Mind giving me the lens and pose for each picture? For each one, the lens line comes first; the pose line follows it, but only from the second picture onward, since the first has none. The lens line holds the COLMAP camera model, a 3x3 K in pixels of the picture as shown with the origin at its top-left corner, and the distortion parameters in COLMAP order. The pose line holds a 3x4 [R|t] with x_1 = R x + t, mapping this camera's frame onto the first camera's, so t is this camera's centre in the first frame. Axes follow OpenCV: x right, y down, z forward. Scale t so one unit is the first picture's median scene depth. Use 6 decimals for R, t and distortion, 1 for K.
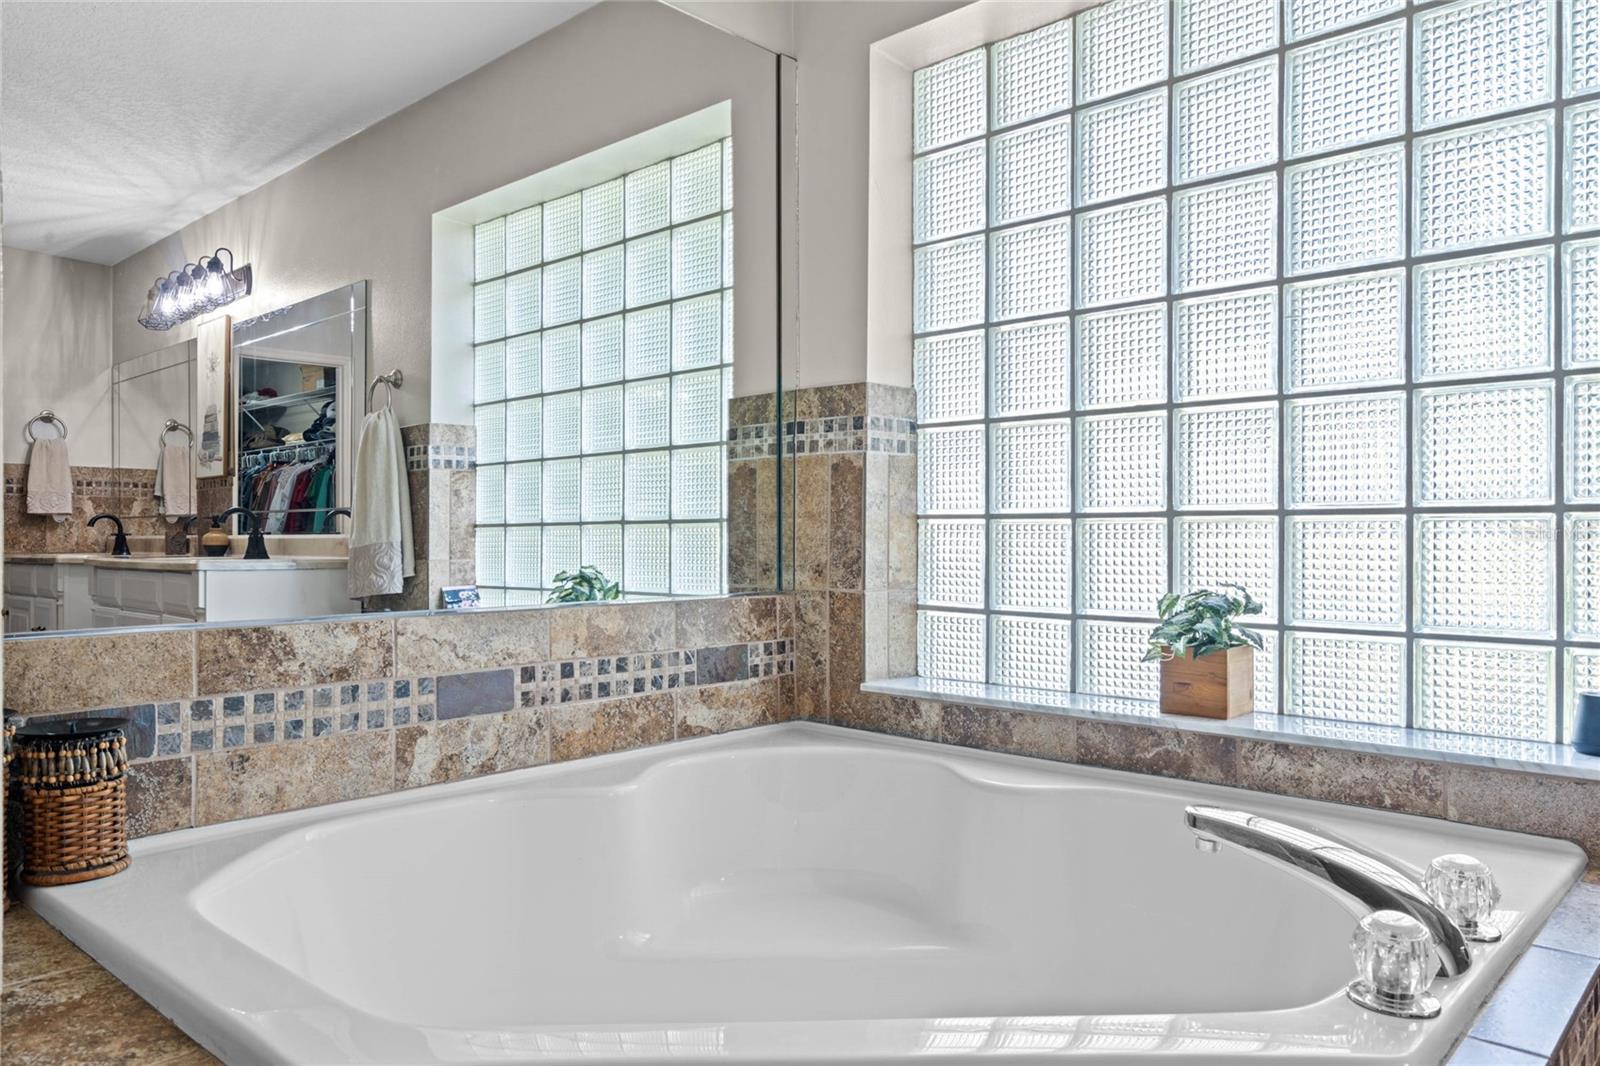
lens RADIAL K [[1092.7, 0, 789.8], [0, 1092.7, 541.6], [0, 0, 1]] dist [0.009656, 0.006715]
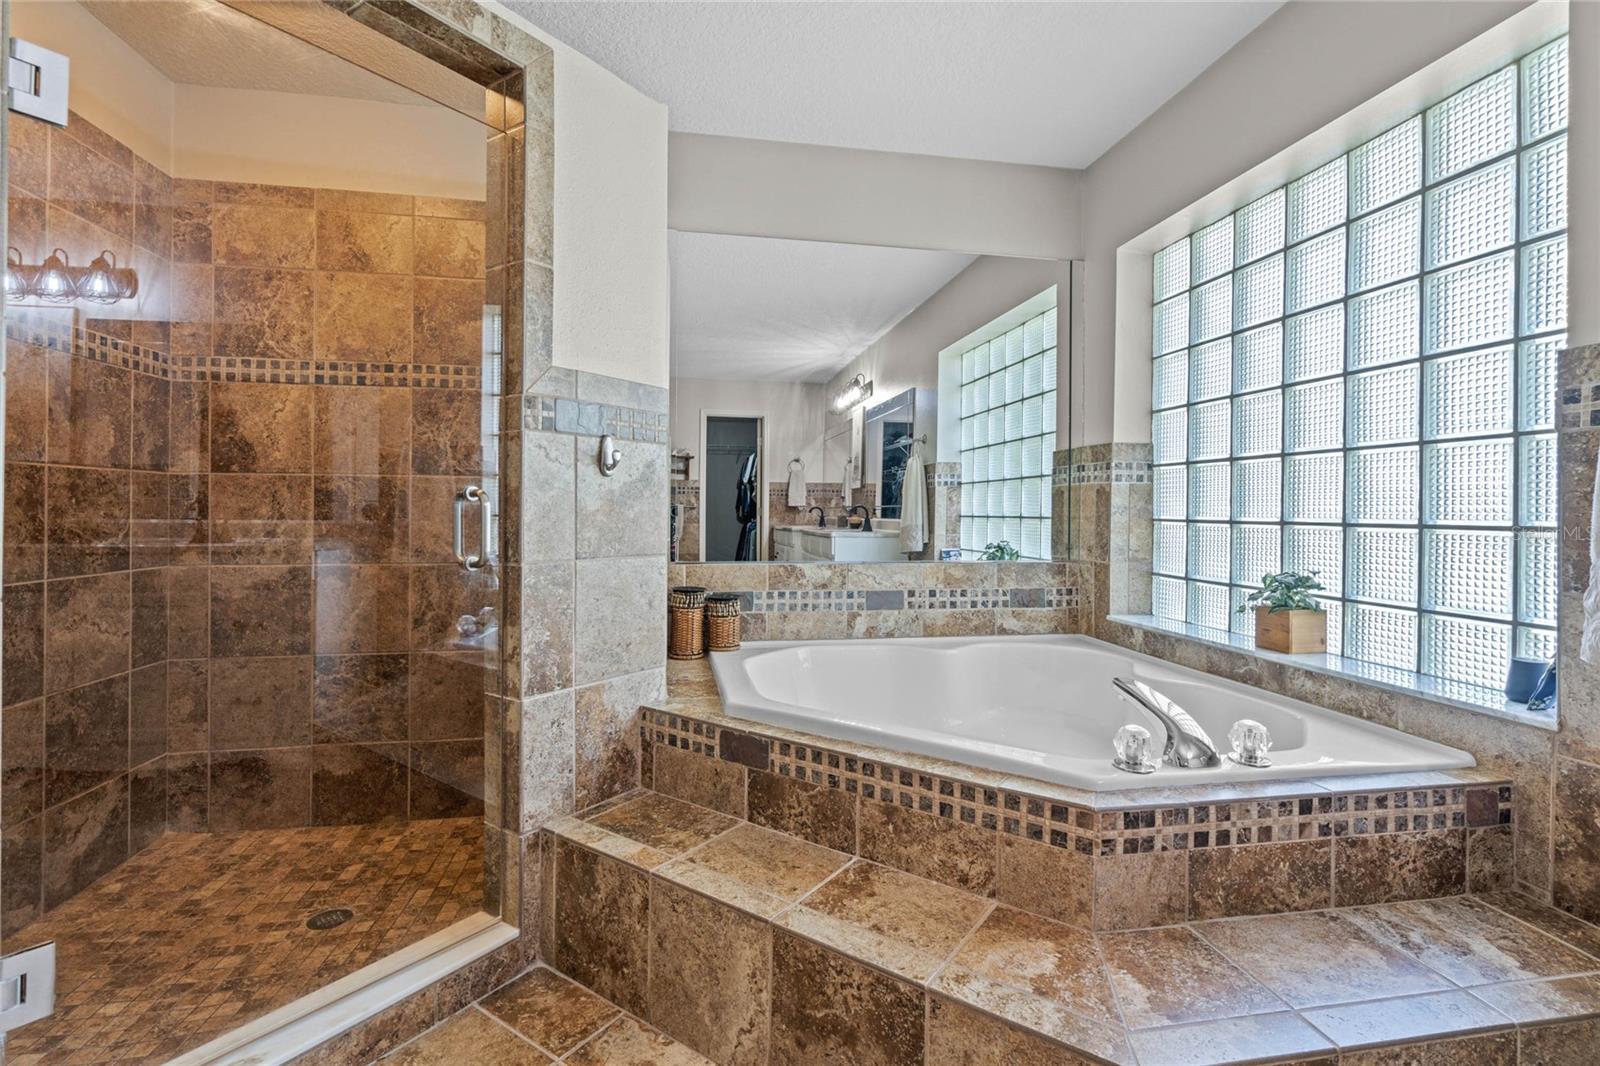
lens RADIAL K [[735.3, 0, 803.4], [0, 735.3, 509.8], [0, 0, 1]] dist [-0.003118, 0.001047]
pose [[0.796893, 0.006684, -0.604084, 0.388079], [-0.010136, 0.999946, -0.002307, -0.031161], [0.604036, 0.007961, 0.796918, -0.230072]]
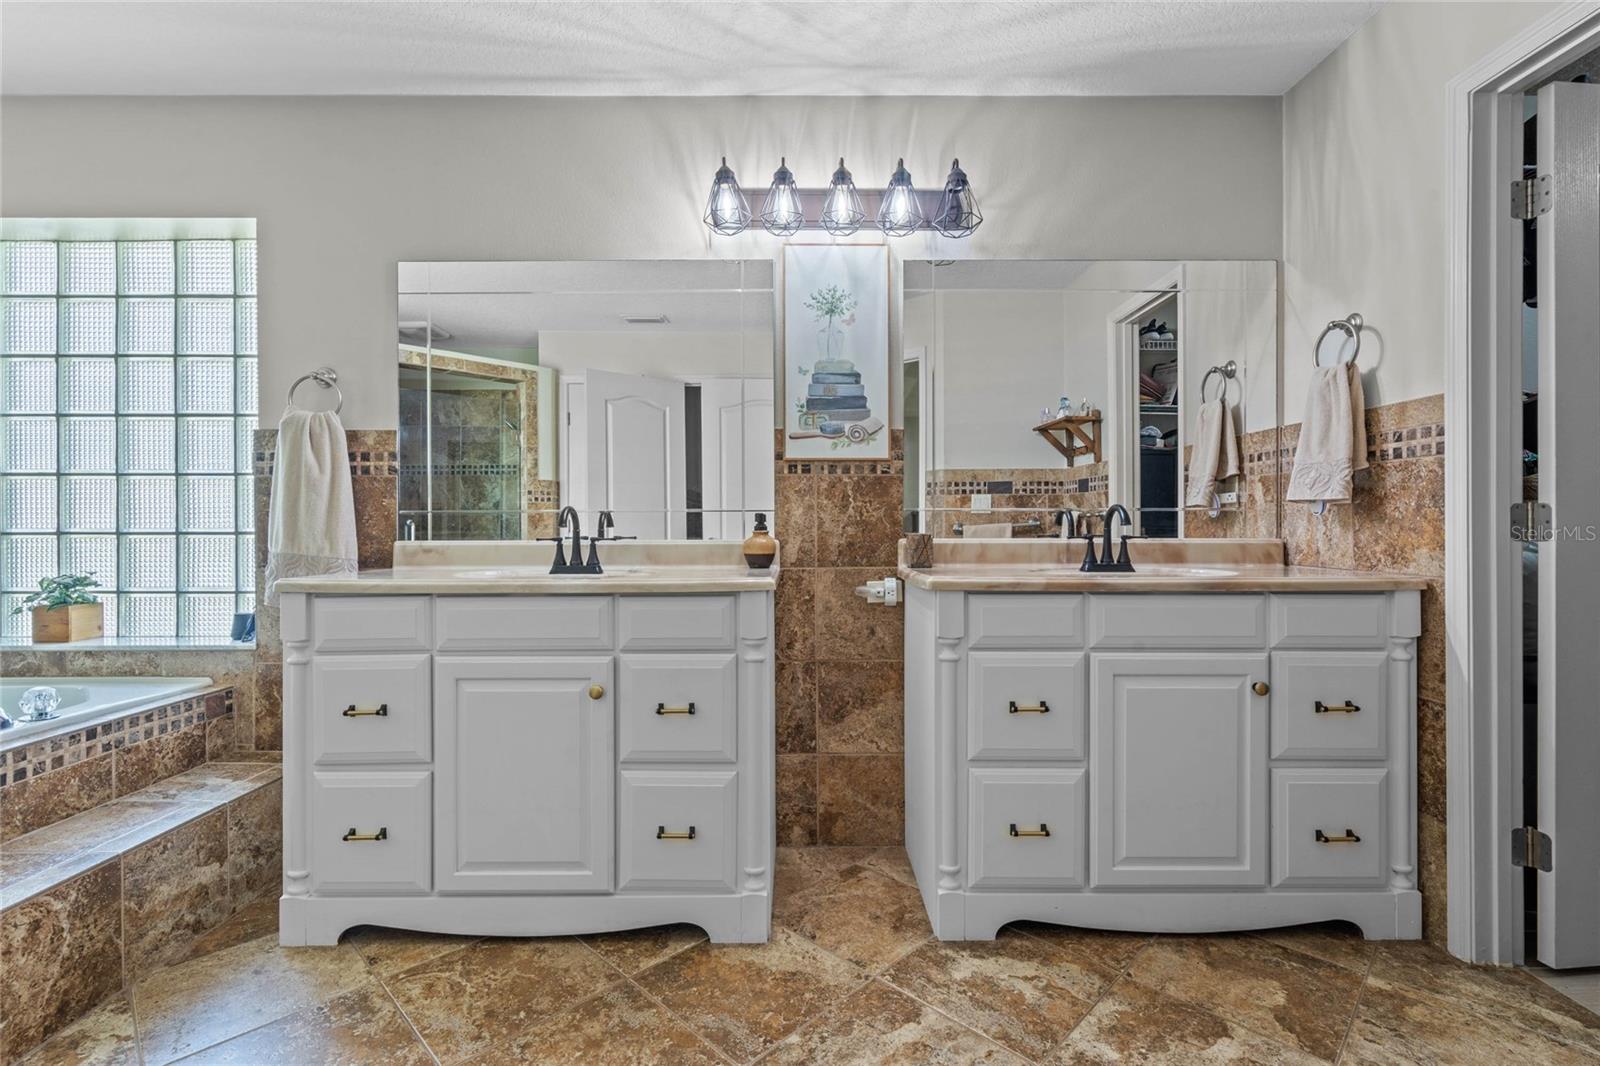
lens RADIAL K [[735.3, 0, 810.0], [0, 735.3, 527.4], [0, 0, 1]] dist [-0.003118, 0.001047]
pose [[0.735880, -0.005718, 0.677088, 0.392271], [0.002542, 0.999981, 0.005682, -0.034625], [-0.677107, -0.002460, 0.735881, -0.667348]]
